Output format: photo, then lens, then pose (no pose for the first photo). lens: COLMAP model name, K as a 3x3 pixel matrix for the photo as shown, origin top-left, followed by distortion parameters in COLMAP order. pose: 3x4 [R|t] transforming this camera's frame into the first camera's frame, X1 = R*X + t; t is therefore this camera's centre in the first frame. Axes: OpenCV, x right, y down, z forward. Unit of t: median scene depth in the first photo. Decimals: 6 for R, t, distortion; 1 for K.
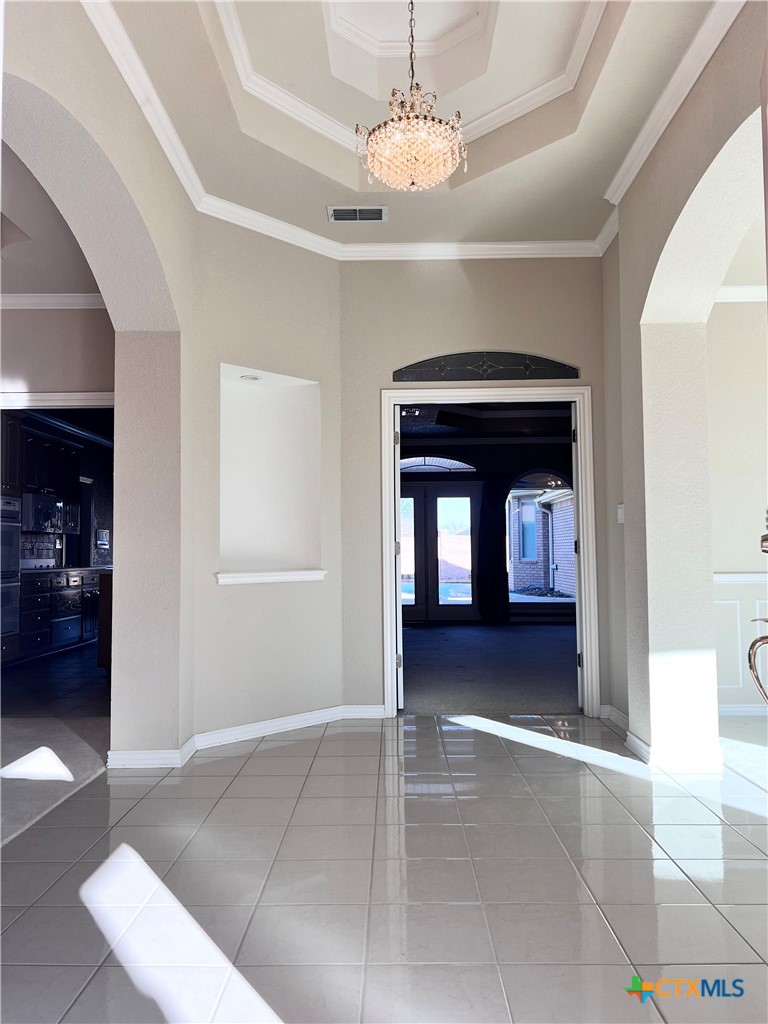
lens RADIAL K [[762.9, 0, 384.0], [0, 762.9, 512.0], [0, 0, 1]] dist [0.003631, 0.000728]
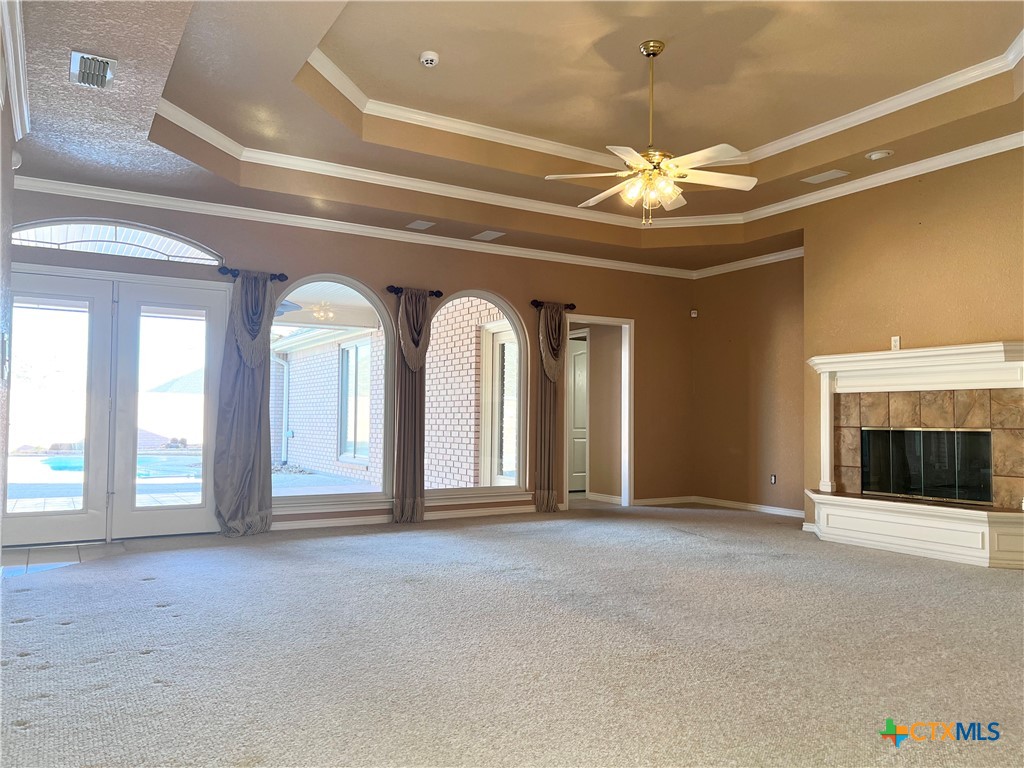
lens RADIAL K [[762.9, 0, 512.0], [0, 762.9, 384.0], [0, 0, 1]] dist [0.003631, 0.000728]
pose [[0.851172, 0.026435, 0.524221, 0.006632], [-0.032796, 0.999458, 0.002851, 0.011183], [-0.523861, -0.019619, 0.851578, 0.217981]]
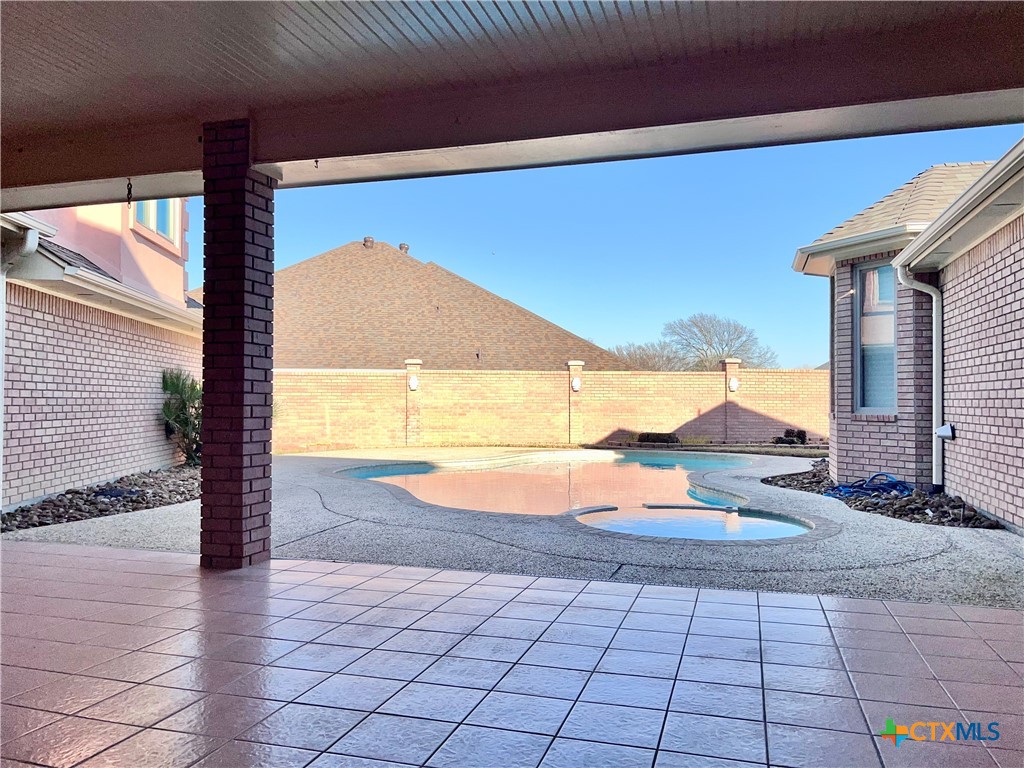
lens RADIAL K [[762.9, 0, 512.0], [0, 762.9, 384.0], [0, 0, 1]] dist [0.003631, 0.000728]
pose [[0.958497, 0.009304, -0.284951, 0.124465], [-0.000091, 0.999477, 0.032327, 0.036040], [0.285103, -0.030959, 0.957997, 0.576482]]
